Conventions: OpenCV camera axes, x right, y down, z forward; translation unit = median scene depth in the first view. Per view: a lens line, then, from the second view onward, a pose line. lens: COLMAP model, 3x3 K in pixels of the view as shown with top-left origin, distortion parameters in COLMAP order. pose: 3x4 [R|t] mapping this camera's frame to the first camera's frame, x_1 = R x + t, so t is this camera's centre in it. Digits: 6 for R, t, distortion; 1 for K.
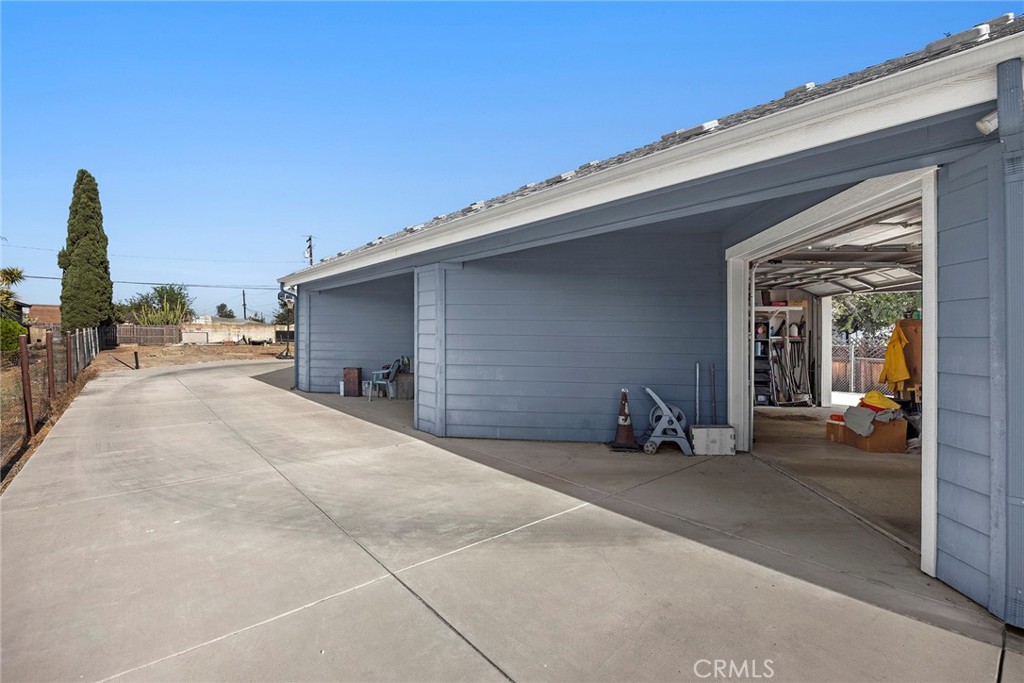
lens RADIAL K [[453.4, 0, 512.0], [0, 453.4, 341.5], [0, 0, 1]] dist [0.000062, 0.000109]
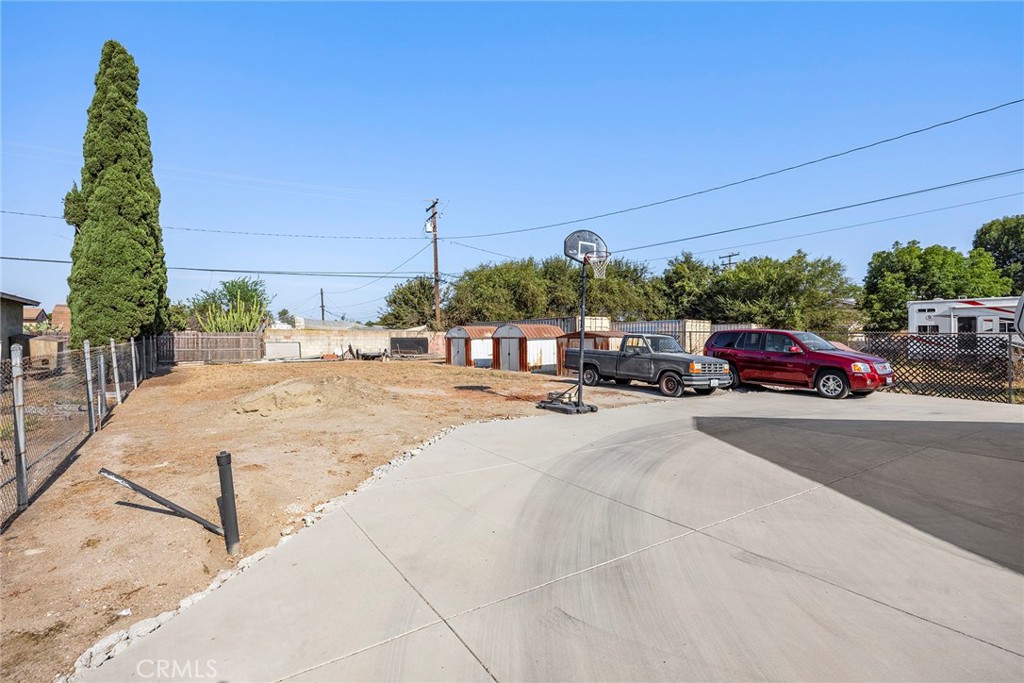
lens RADIAL K [[461.7, 0, 513.1], [0, 461.7, 331.6], [0, 0, 1]] dist [-0.001321, -0.000458]
pose [[0.995627, -0.017816, -0.091705, -0.319401], [0.015240, 0.999471, -0.028714, -0.011774], [0.092168, 0.027191, 0.995372, 0.377644]]
